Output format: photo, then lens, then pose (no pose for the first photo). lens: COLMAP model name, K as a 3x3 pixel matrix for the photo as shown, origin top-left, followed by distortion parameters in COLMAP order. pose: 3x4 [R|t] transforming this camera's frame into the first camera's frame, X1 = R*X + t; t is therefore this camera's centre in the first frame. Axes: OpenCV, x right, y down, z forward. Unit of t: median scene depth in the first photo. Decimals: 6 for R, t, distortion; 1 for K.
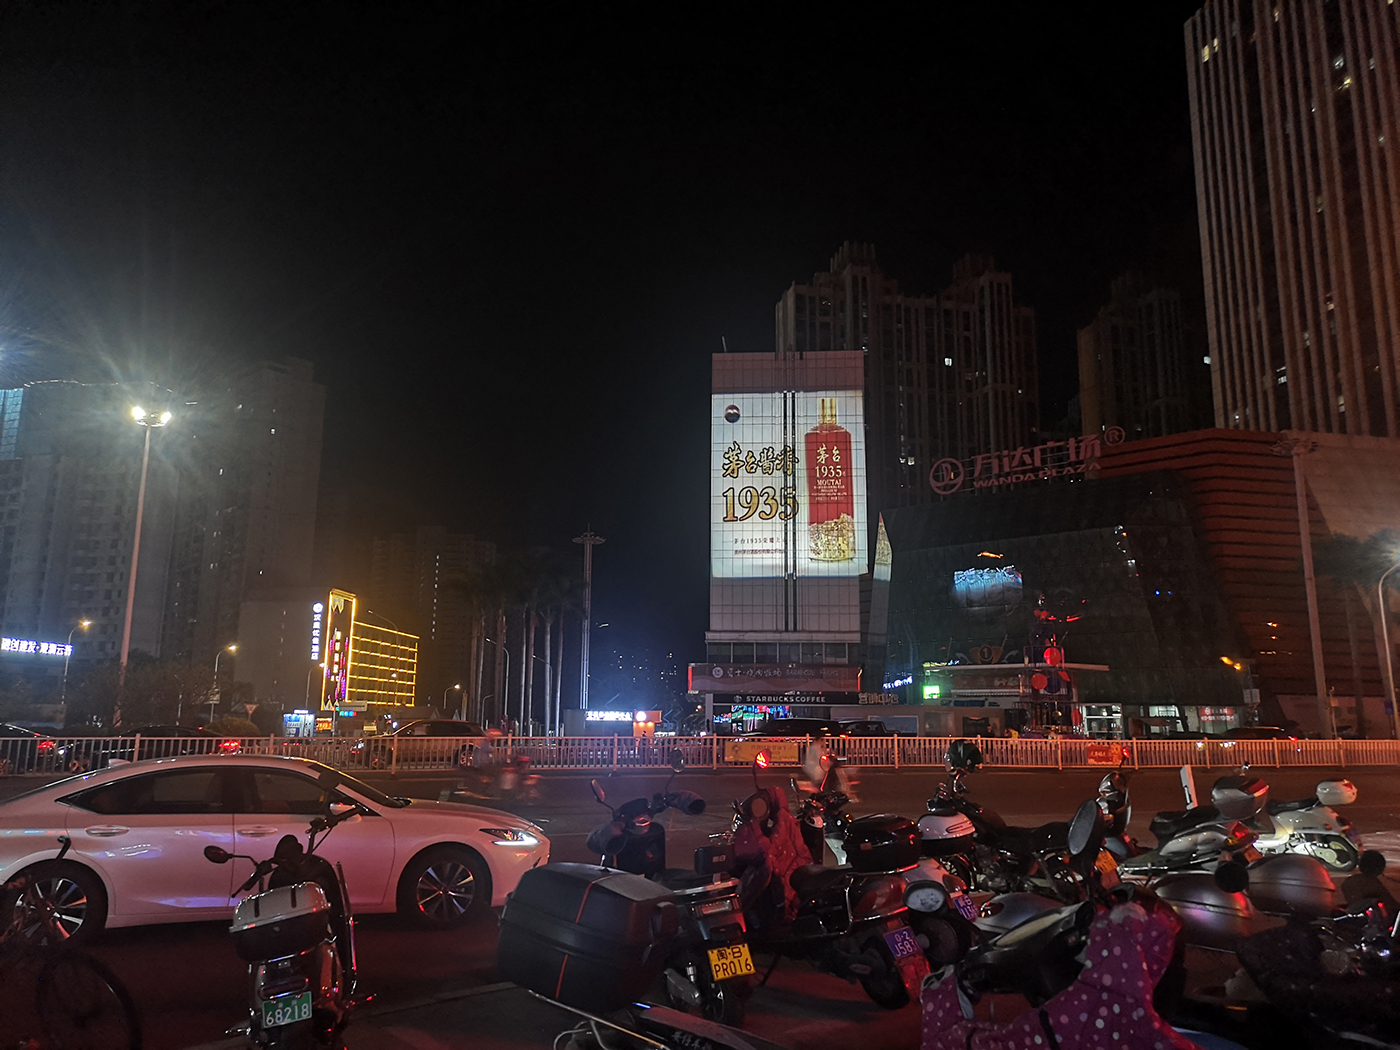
lens RADIAL K [[1045.3, 0, 702.8], [0, 1045.3, 515.6], [0, 0, 1]] dist [0.034432, -0.005217]
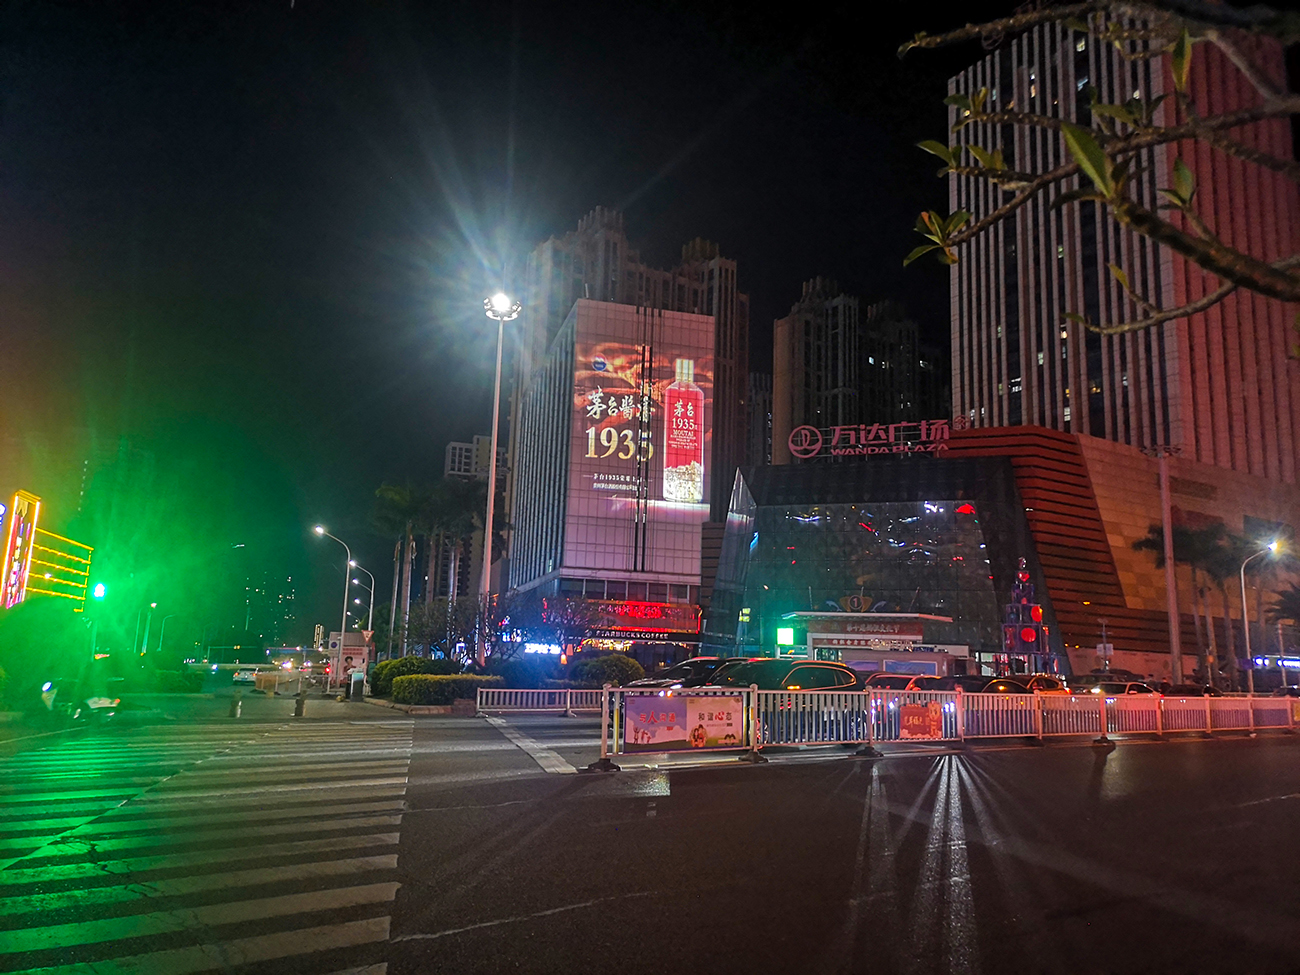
lens RADIAL K [[969.4, 0, 652.3], [0, 969.4, 479.7], [0, 0, 1]] dist [0.037340, -0.010387]
pose [[0.939499, 0.087308, 0.331237, -0.228427], [-0.094444, 0.995515, 0.005475, 0.011055], [-0.329274, -0.036427, 0.943532, 0.067883]]
